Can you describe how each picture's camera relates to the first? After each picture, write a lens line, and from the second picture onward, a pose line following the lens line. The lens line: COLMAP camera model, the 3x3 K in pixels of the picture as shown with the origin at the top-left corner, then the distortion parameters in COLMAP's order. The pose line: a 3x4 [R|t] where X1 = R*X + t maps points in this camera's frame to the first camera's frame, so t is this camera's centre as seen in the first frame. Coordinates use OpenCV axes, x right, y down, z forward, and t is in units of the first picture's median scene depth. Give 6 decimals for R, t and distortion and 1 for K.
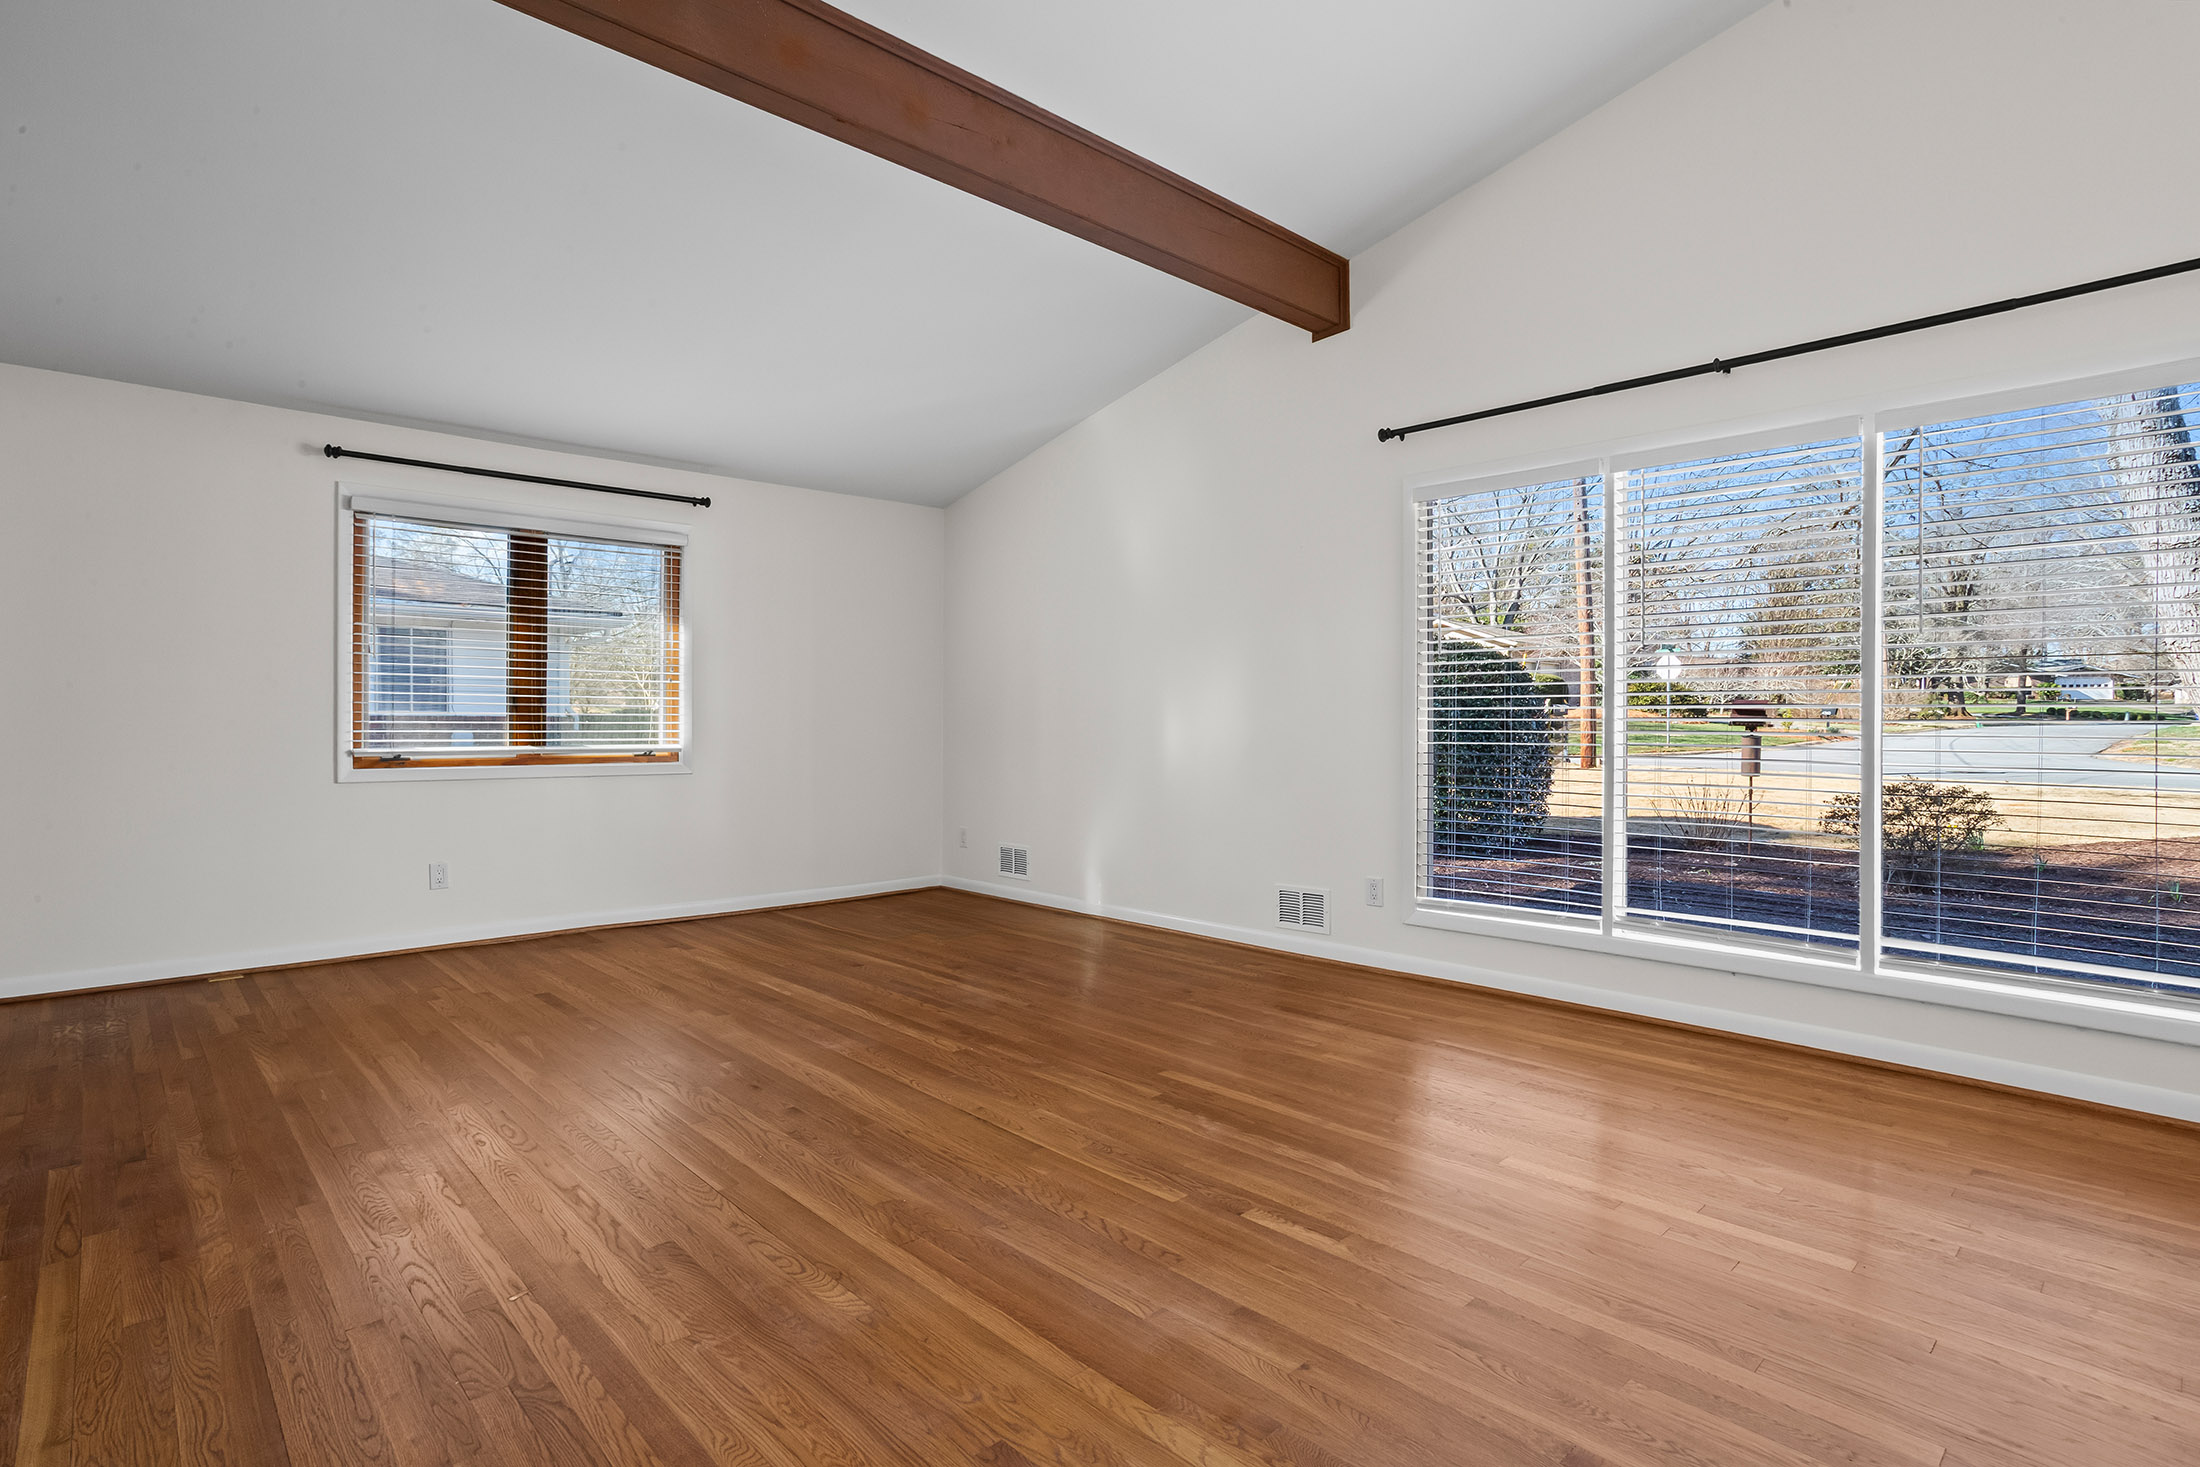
lens RADIAL K [[1064.8, 0, 1098.3], [0, 1064.8, 726.1], [0, 0, 1]] dist [-0.028694, 0.005824]
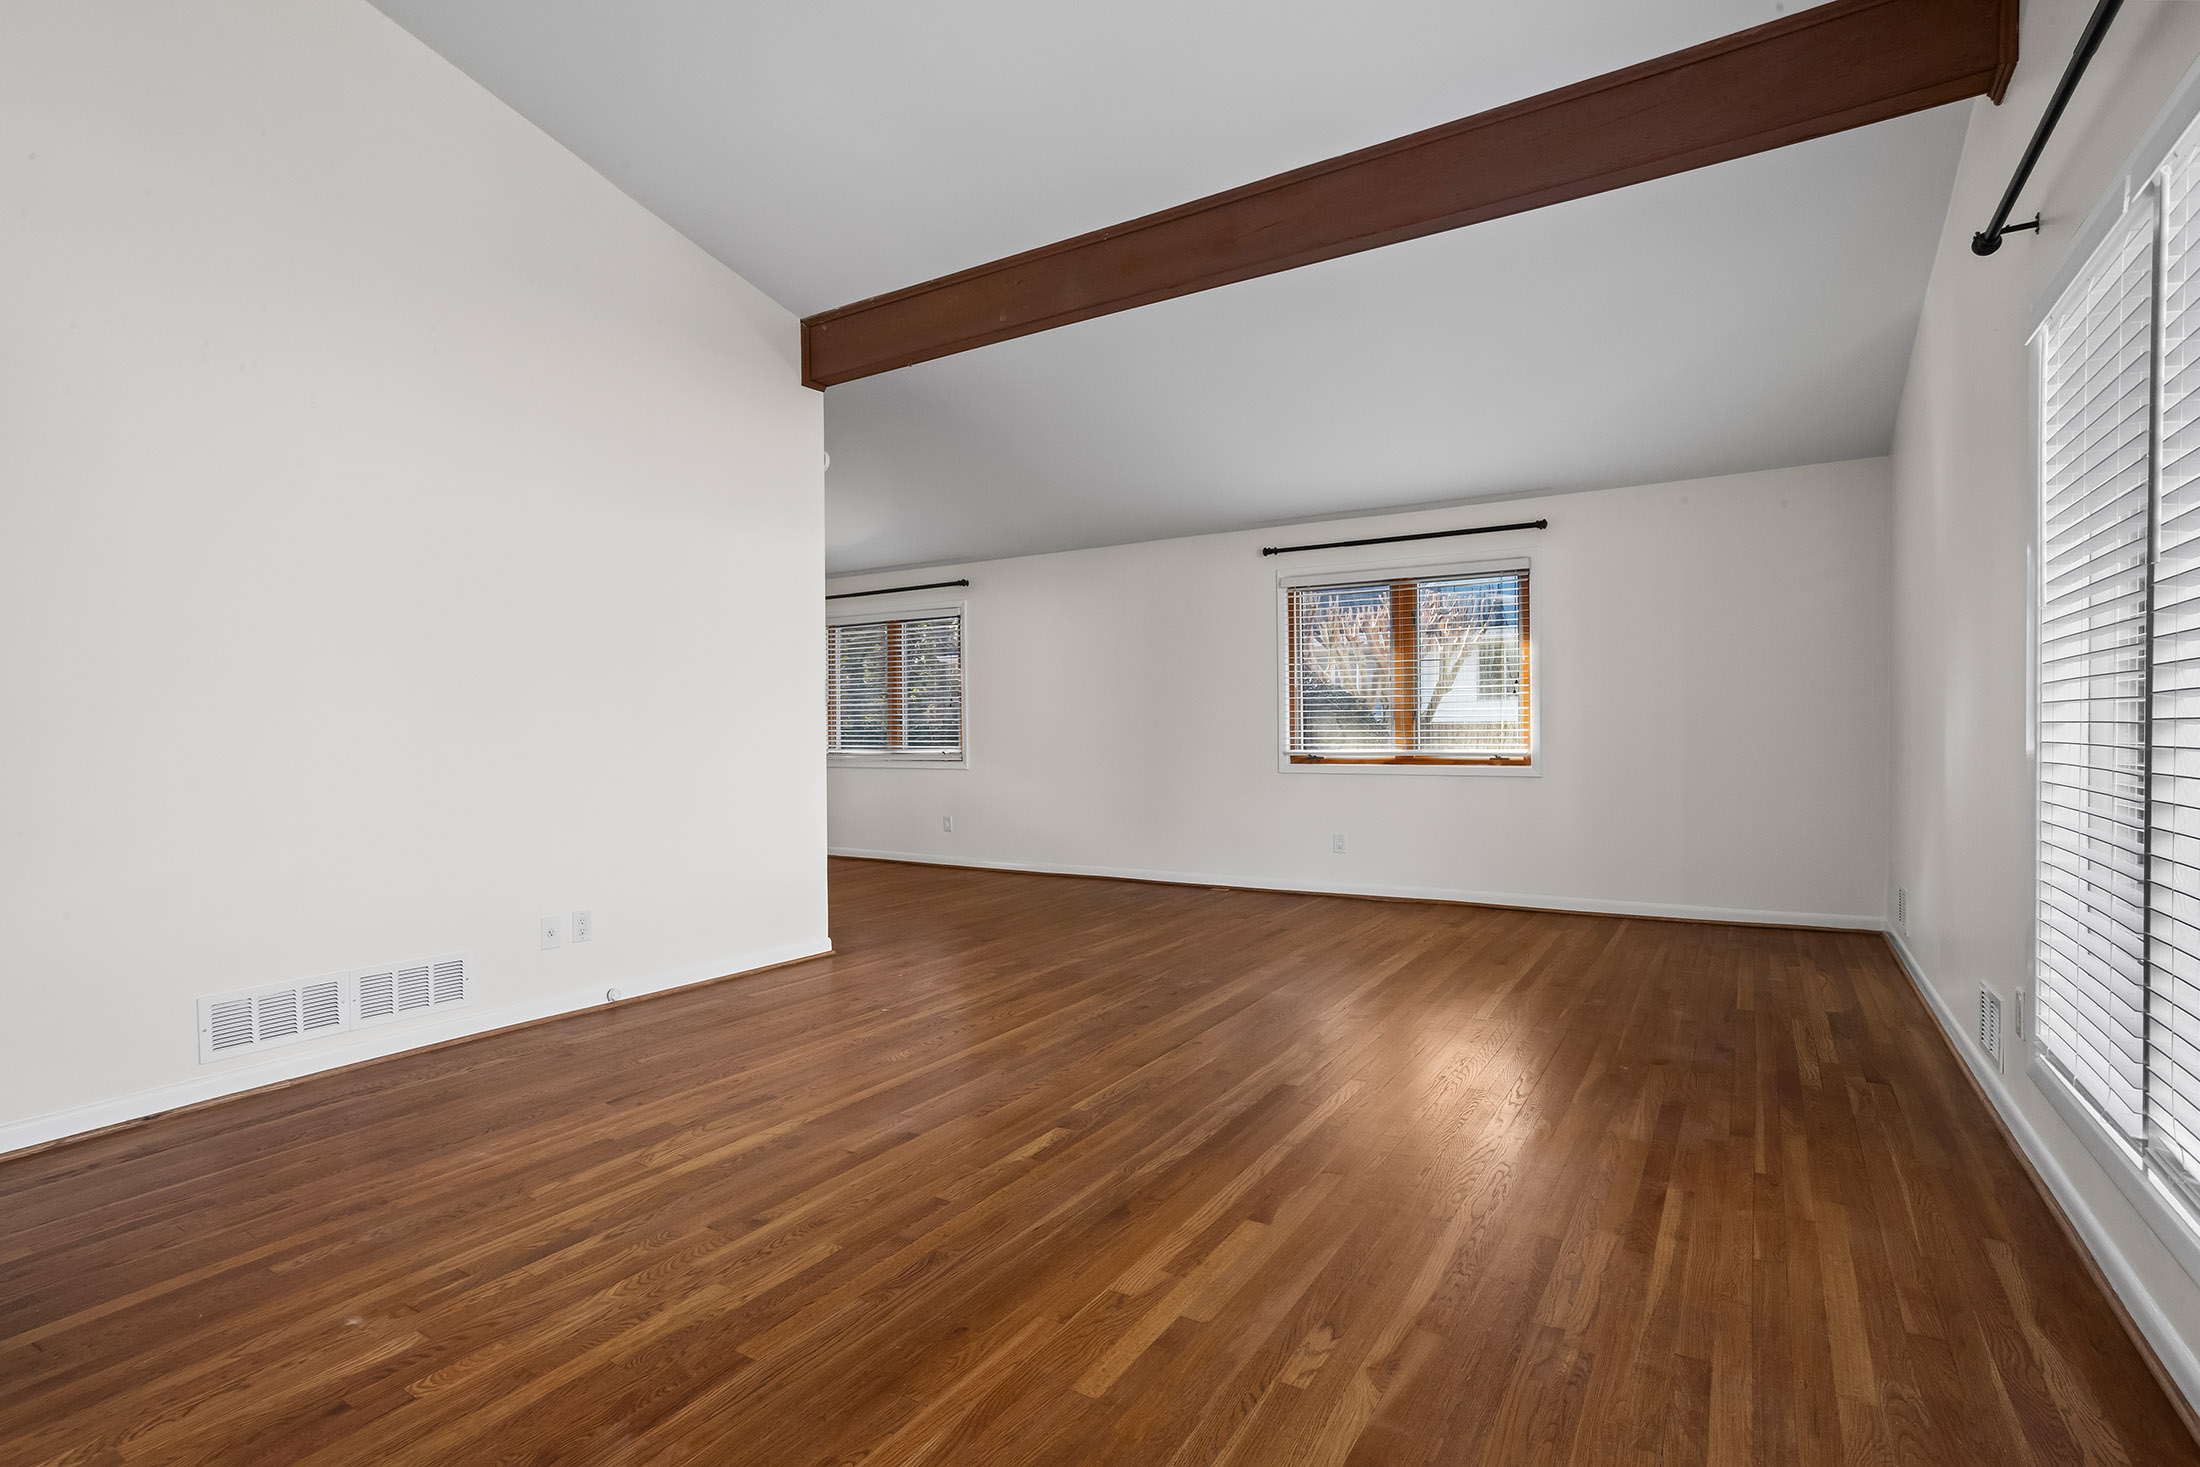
lens RADIAL K [[1064.8, 0, 1100.2], [0, 1064.8, 739.2], [0, 0, 1]] dist [-0.028694, 0.005824]
pose [[0.274188, 0.003094, -0.961671, 0.653357], [0.007191, 0.999960, 0.005268, -0.003217], [0.961649, -0.008360, 0.274155, 0.338020]]
